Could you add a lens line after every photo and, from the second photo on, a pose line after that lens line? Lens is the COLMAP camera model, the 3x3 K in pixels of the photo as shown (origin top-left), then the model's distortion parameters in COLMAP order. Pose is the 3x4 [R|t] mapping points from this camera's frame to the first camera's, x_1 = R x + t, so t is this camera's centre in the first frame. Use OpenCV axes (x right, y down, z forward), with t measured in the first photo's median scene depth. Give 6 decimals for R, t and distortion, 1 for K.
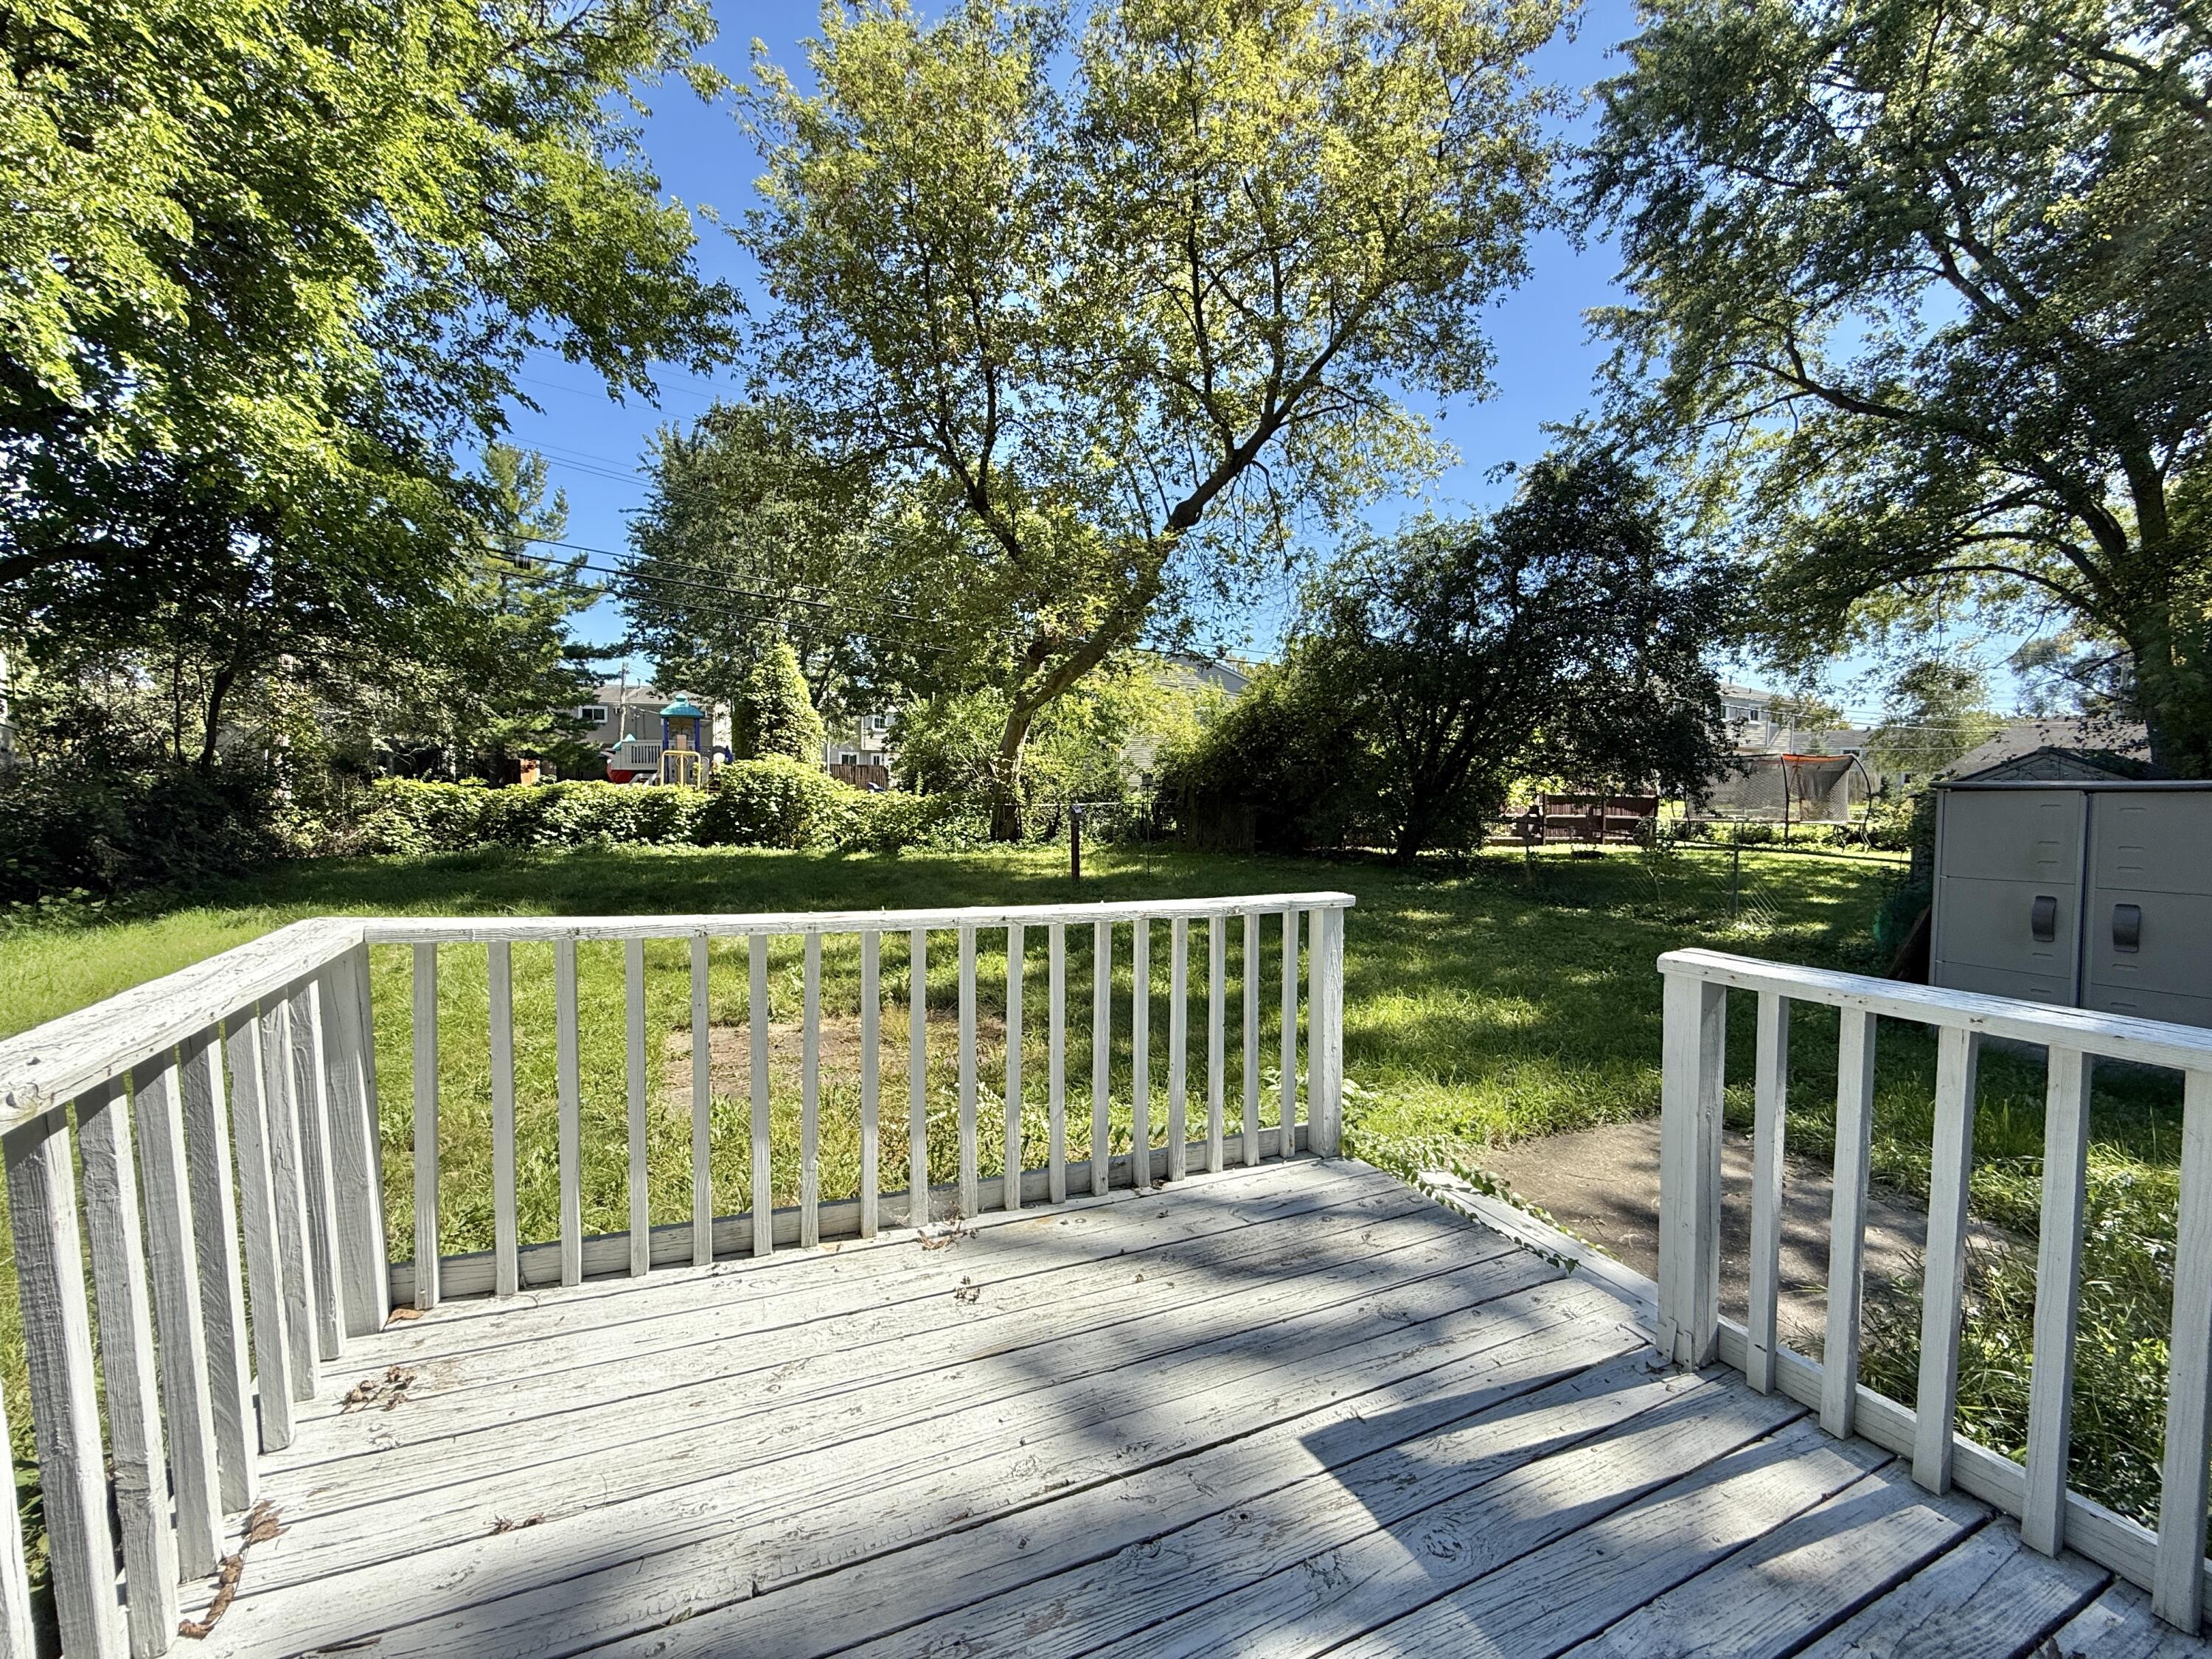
lens RADIAL K [[881.3, 0, 1099.6], [0, 881.3, 830.3], [0, 0, 1]] dist [0.000465, 0.000042]
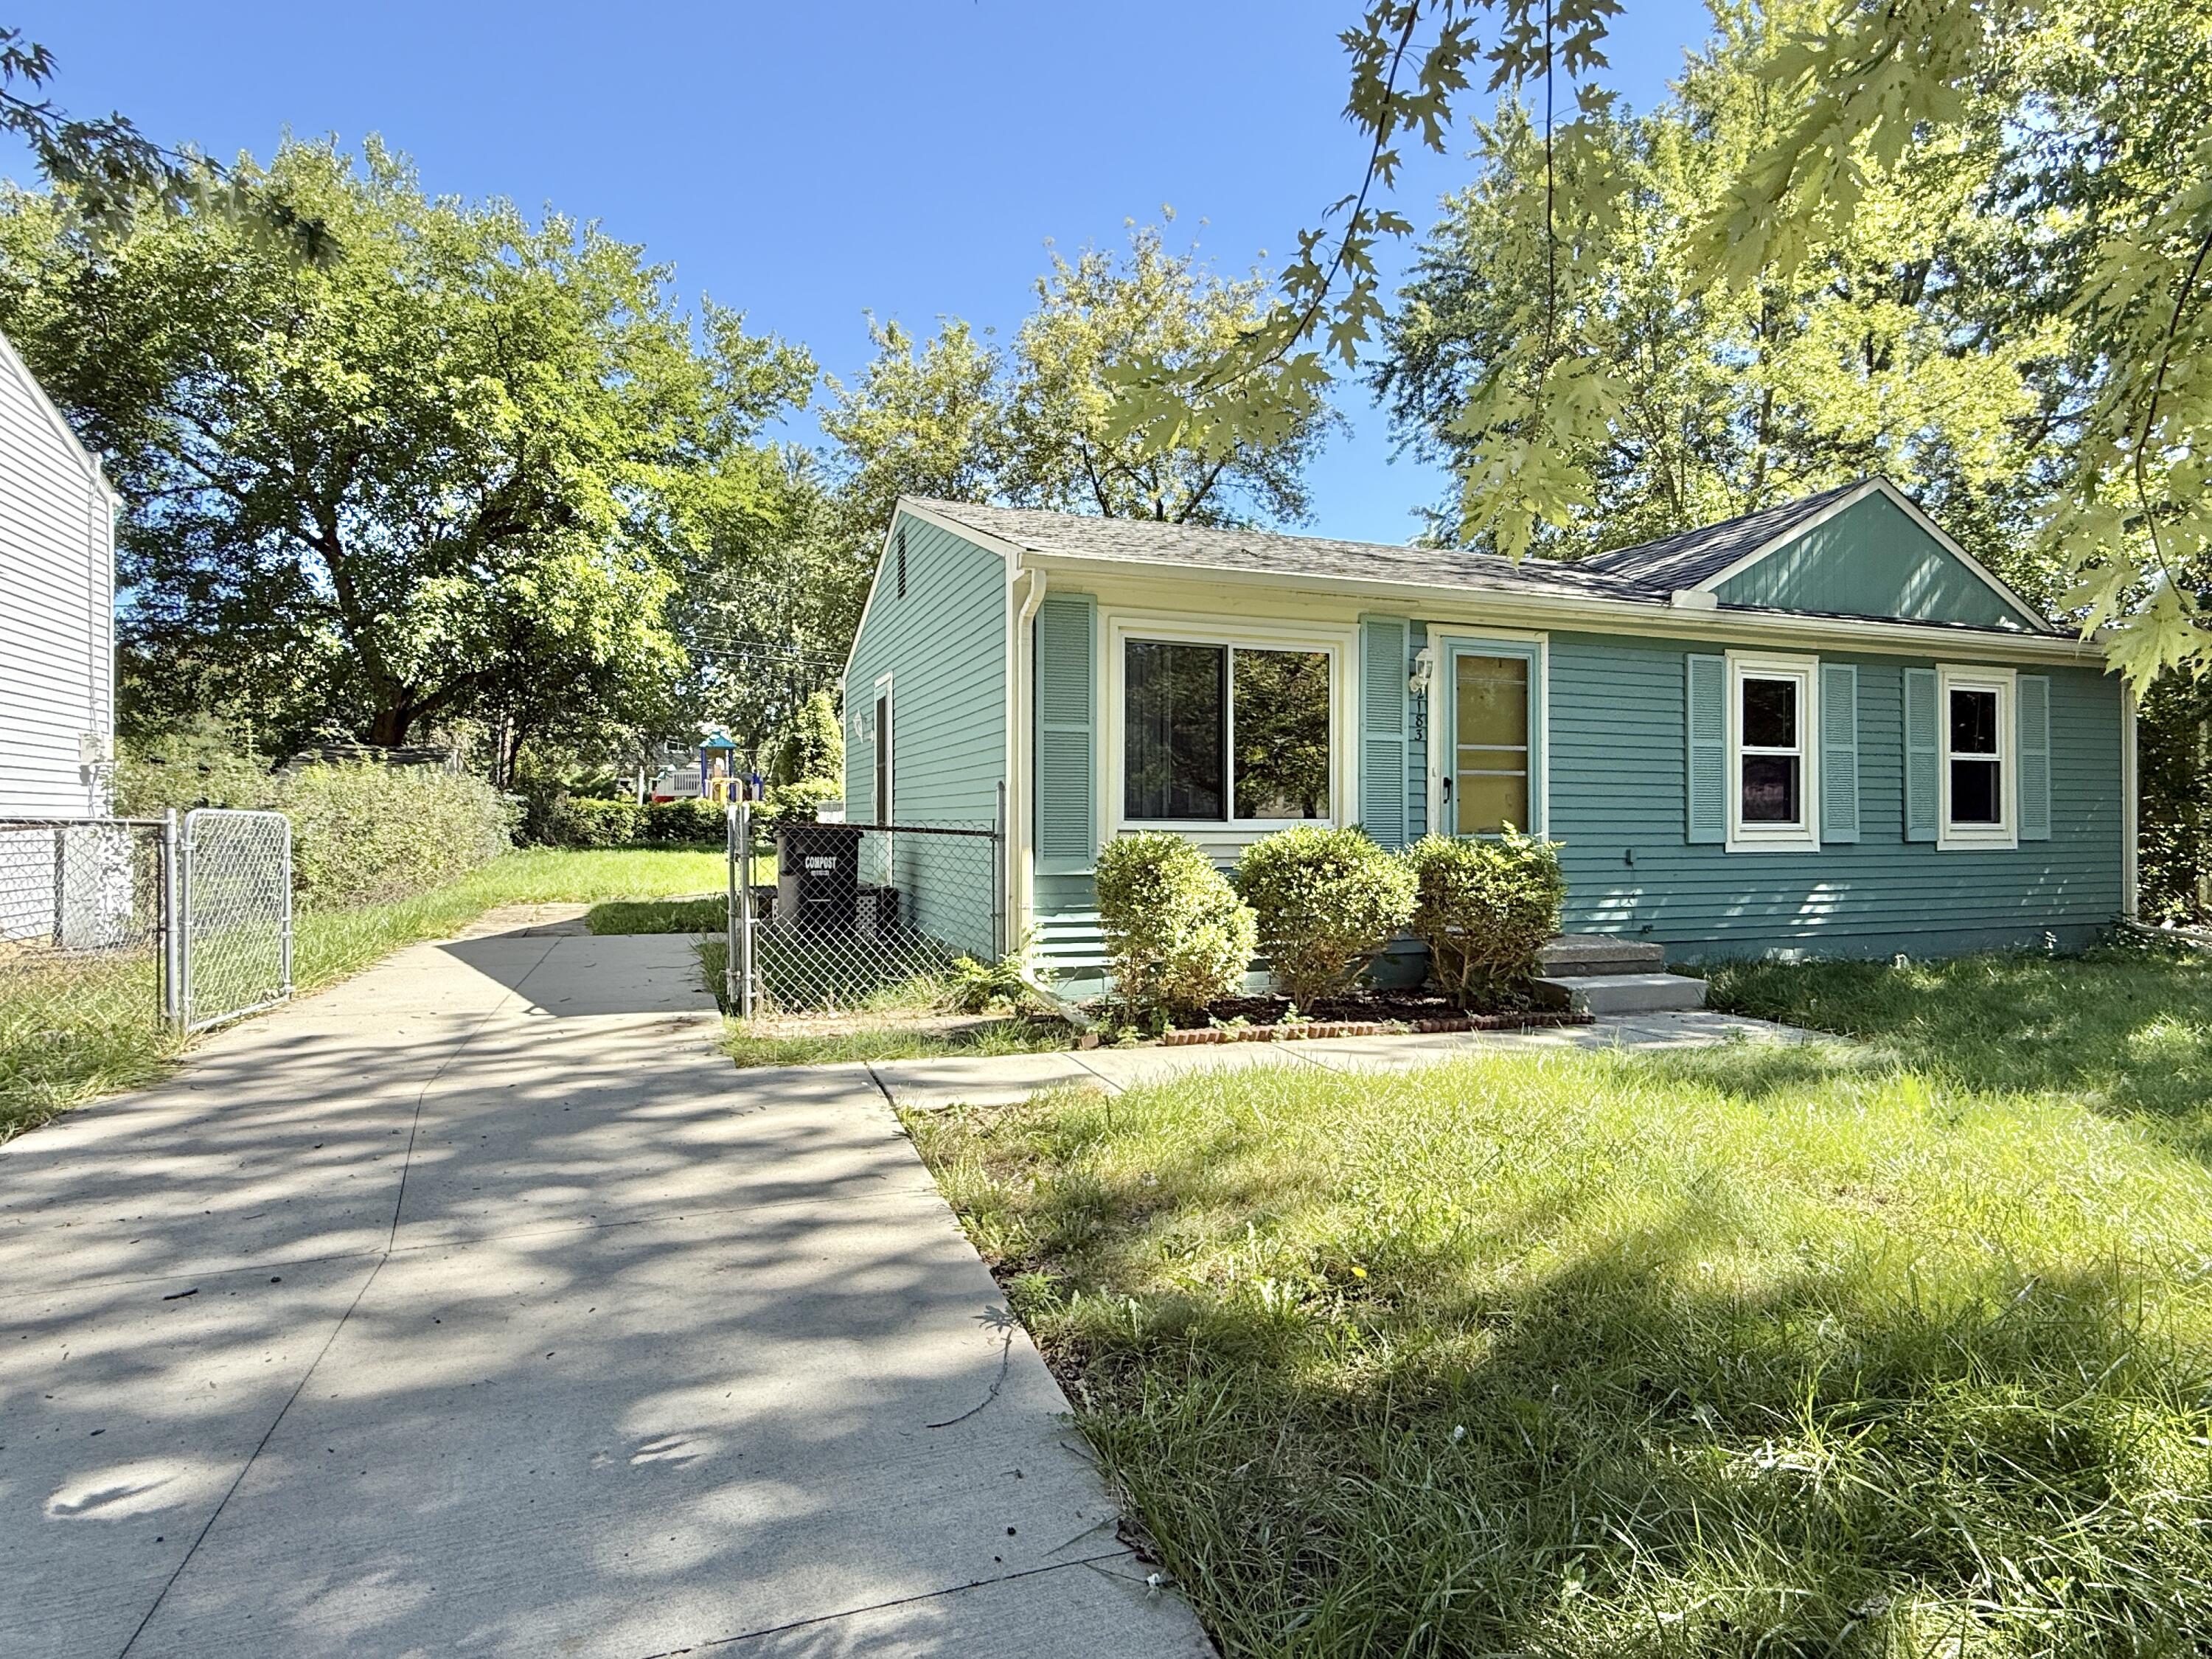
lens RADIAL K [[1171.1, 0, 1103.5], [0, 1171.1, 825.0], [0, 0, 1]] dist [-0.001125, 0.002562]
pose [[0.998386, -0.014528, -0.054906, 0.153978], [0.012017, 0.998879, -0.045785, 0.067776], [0.055510, 0.045052, 0.997441, -0.713528]]
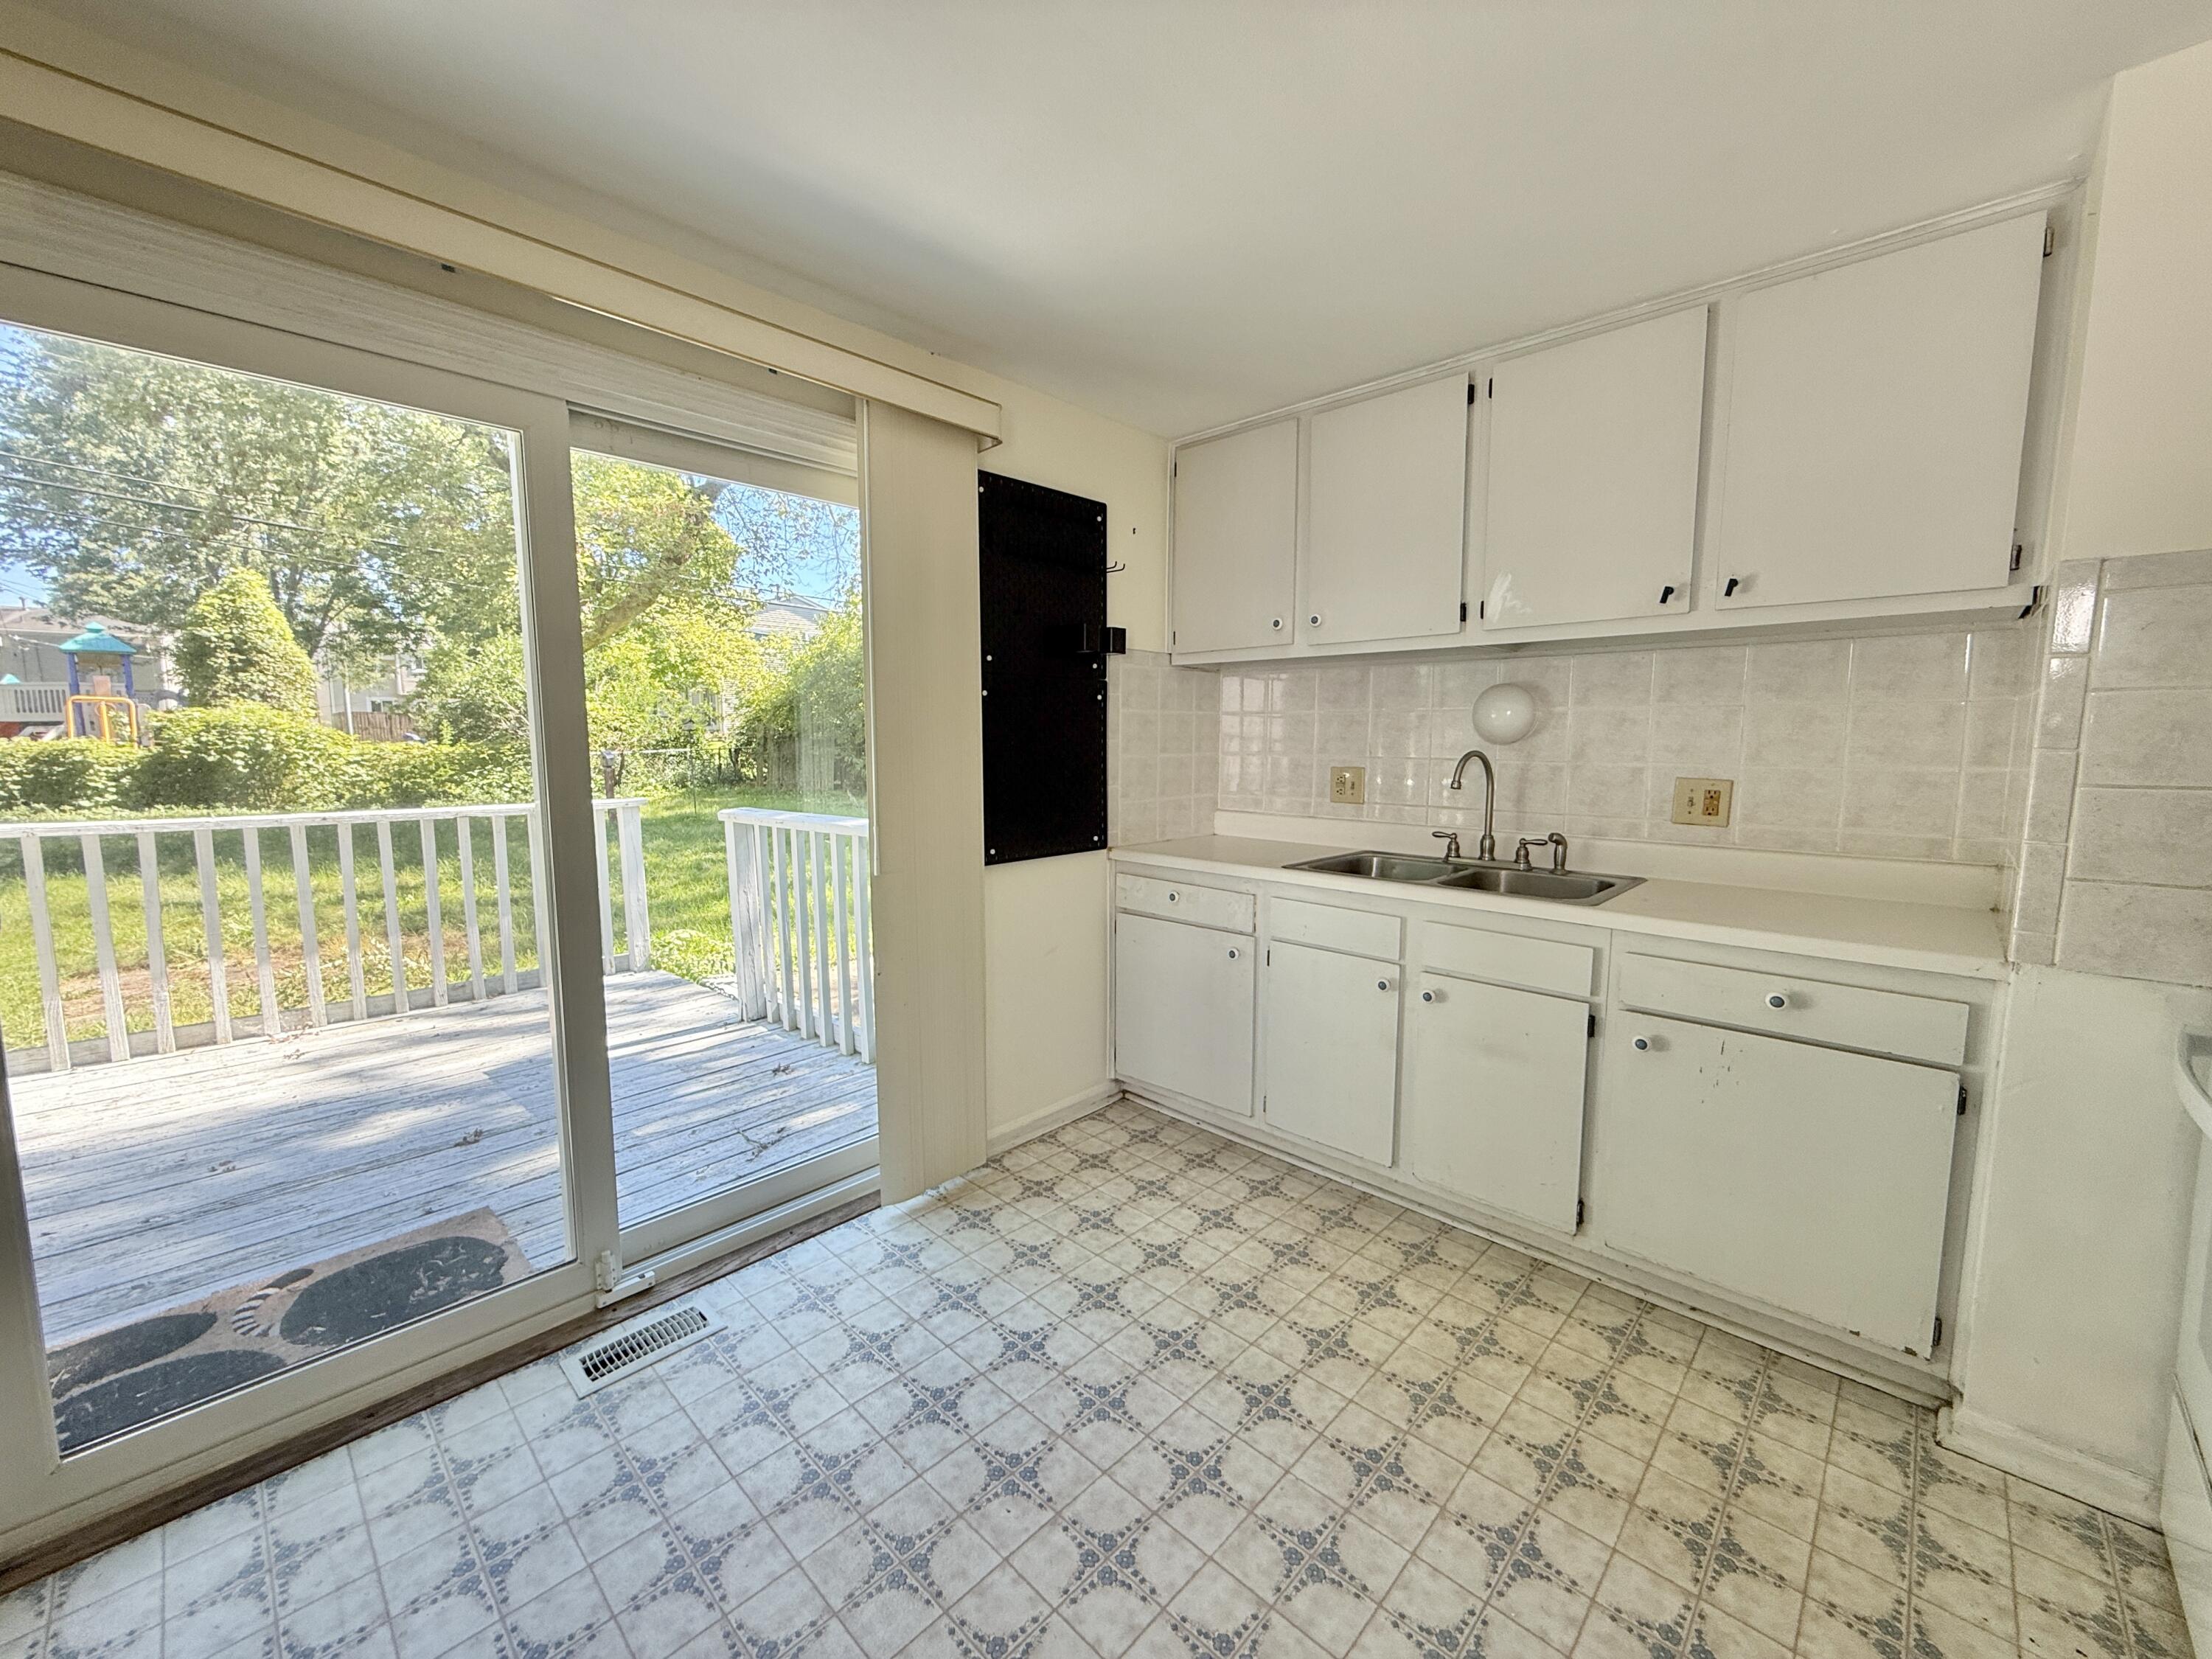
lens RADIAL K [[881.3, 0, 1099.4], [0, 881.3, 830.0], [0, 0, 1]] dist [0.000465, 0.000042]
pose [[0.924407, -0.057417, 0.377061, 0.069255], [0.033987, 0.997072, 0.068506, 0.007911], [-0.379891, -0.050512, 0.923651, -0.110614]]
